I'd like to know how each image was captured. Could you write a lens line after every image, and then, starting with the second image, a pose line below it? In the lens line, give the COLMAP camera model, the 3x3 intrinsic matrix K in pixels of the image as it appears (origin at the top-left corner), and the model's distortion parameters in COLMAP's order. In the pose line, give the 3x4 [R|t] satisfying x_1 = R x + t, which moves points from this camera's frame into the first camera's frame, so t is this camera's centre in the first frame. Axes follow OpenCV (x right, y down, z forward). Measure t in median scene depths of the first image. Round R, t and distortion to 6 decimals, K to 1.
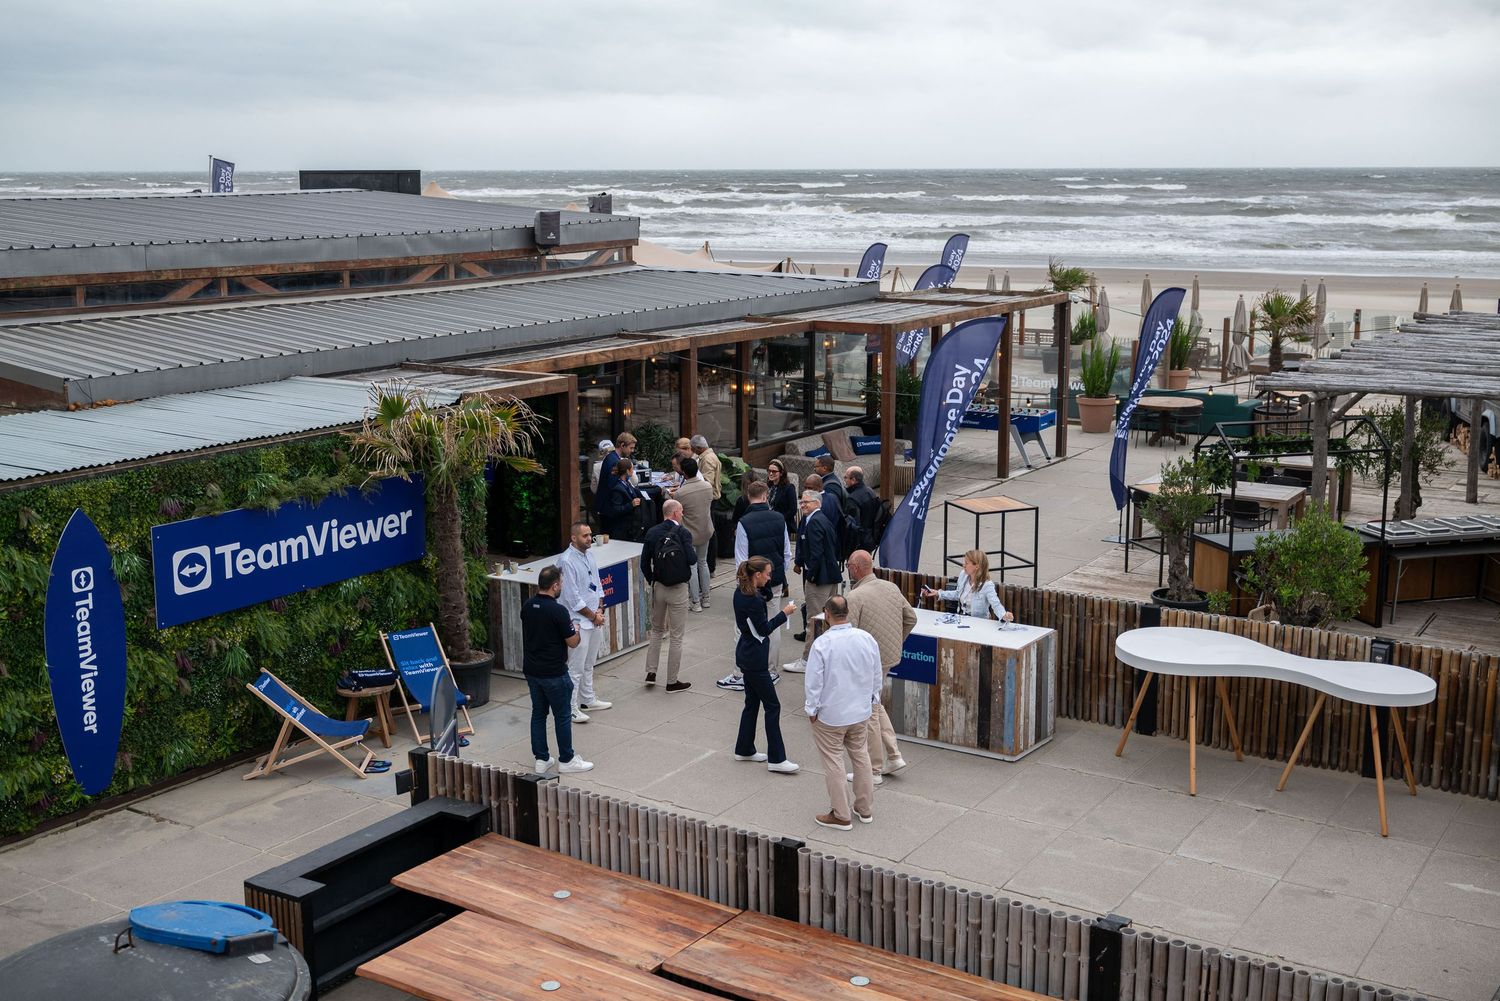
lens RADIAL K [[1656.1, 0, 753.4], [0, 1656.1, 499.5], [0, 0, 1]] dist [0.028584, 0.000000]
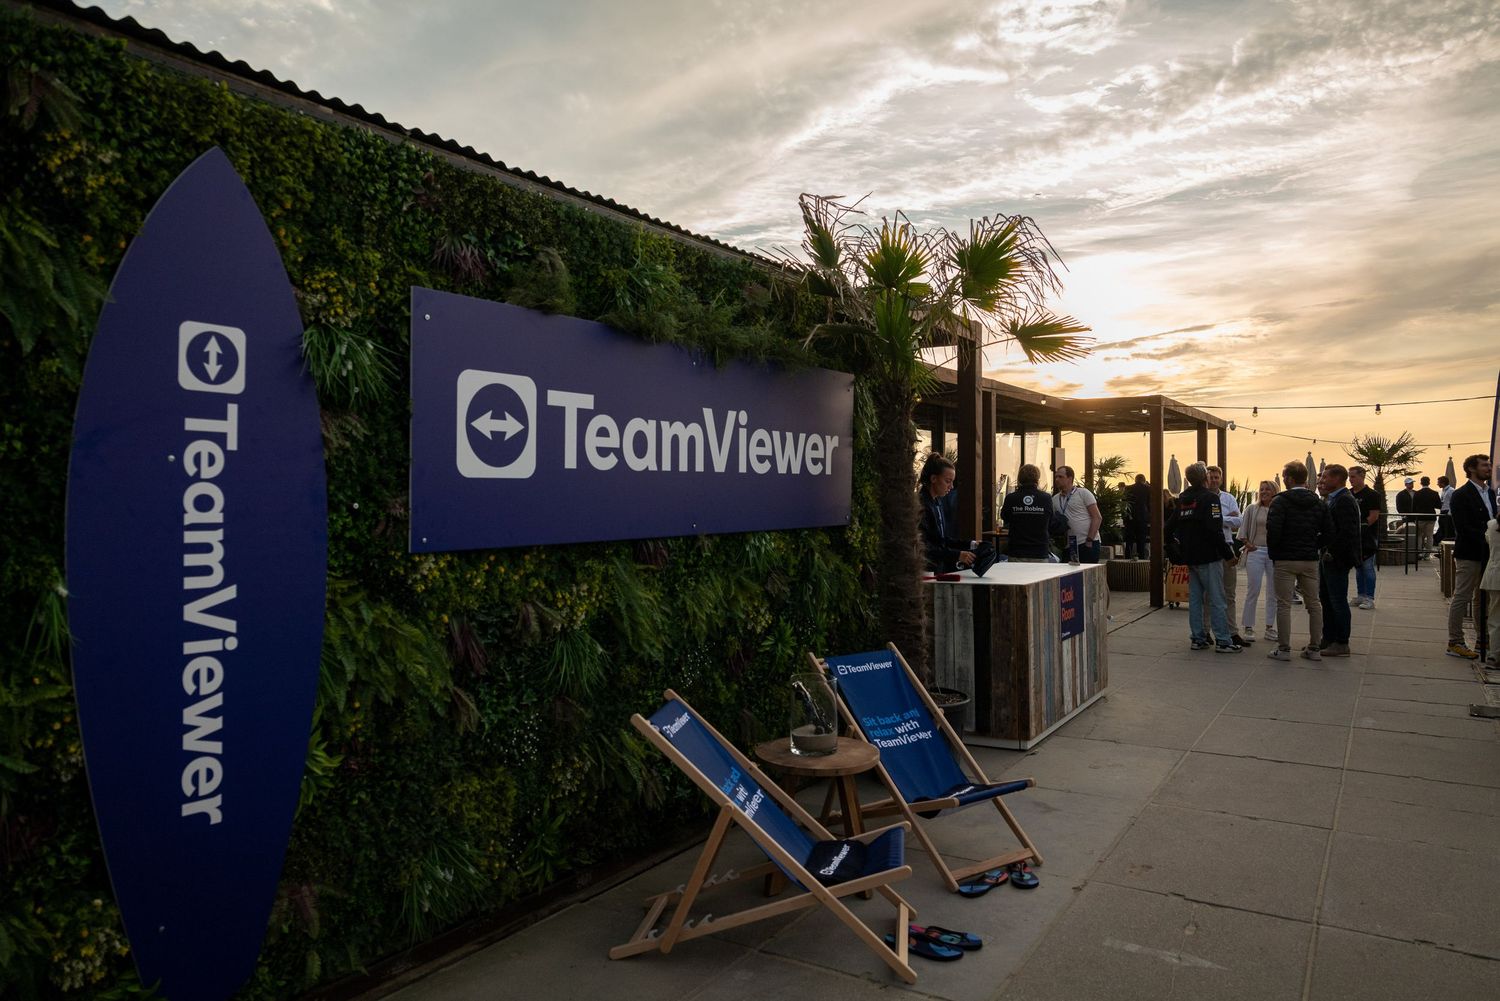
lens RADIAL K [[1017.5, 0, 742.1], [0, 1017.5, 495.3], [0, 0, 1]] dist [-0.010469, 0.001462]
pose [[0.999986, 0.000604, -0.005300, -0.273882], [-0.001585, 0.982316, -0.187226, 0.107937], [0.005093, 0.187232, 0.982303, 0.748863]]
